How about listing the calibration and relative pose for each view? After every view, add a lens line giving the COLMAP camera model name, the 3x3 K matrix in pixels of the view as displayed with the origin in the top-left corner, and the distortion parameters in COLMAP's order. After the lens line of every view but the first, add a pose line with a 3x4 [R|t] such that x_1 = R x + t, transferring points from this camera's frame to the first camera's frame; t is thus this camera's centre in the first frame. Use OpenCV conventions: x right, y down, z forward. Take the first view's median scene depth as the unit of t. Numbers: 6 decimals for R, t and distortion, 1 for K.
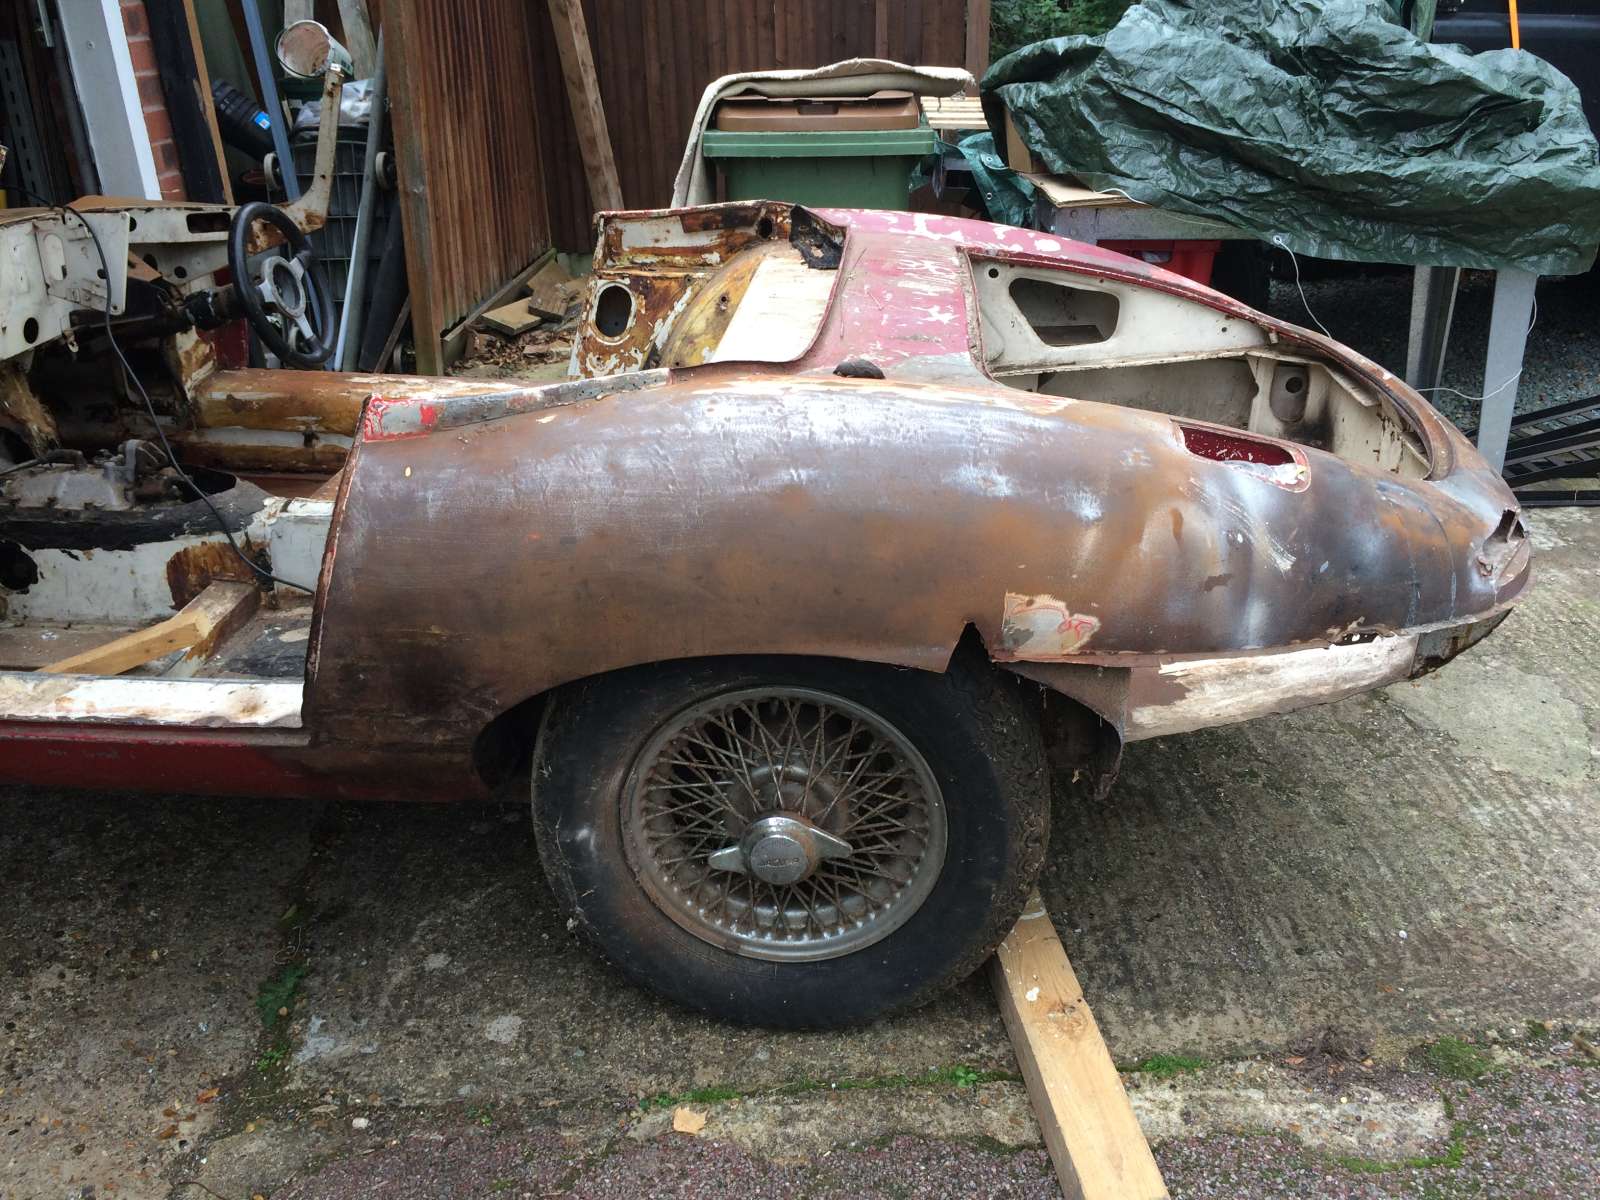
lens RADIAL K [[1374.5, 0, 797.6], [0, 1374.5, 591.8], [0, 0, 1]] dist [0.087266, -0.141473]
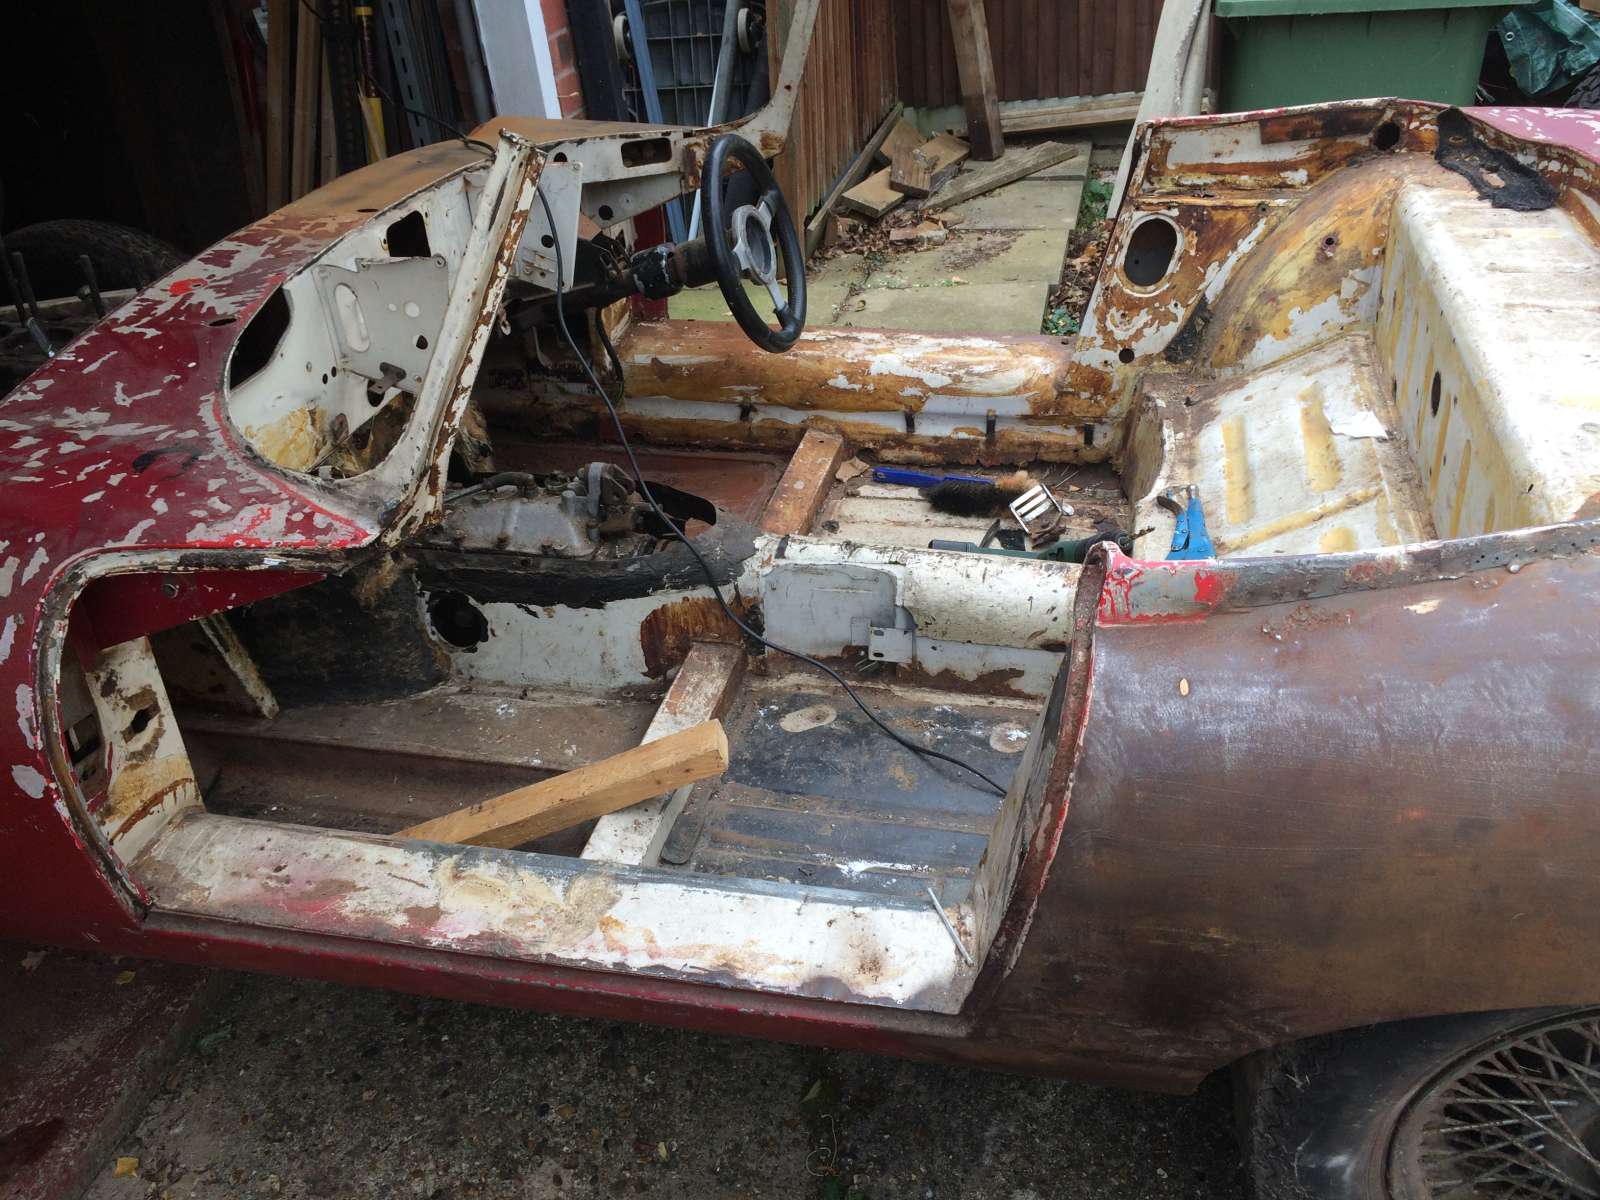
lens RADIAL K [[1374.5, 0, 797.6], [0, 1374.5, 591.8], [0, 0, 1]] dist [0.087266, -0.141473]
pose [[0.985528, 0.030366, -0.166769, -0.220846], [-0.009404, 0.992103, 0.125073, -0.129128], [0.169250, -0.121694, 0.978031, 0.233538]]
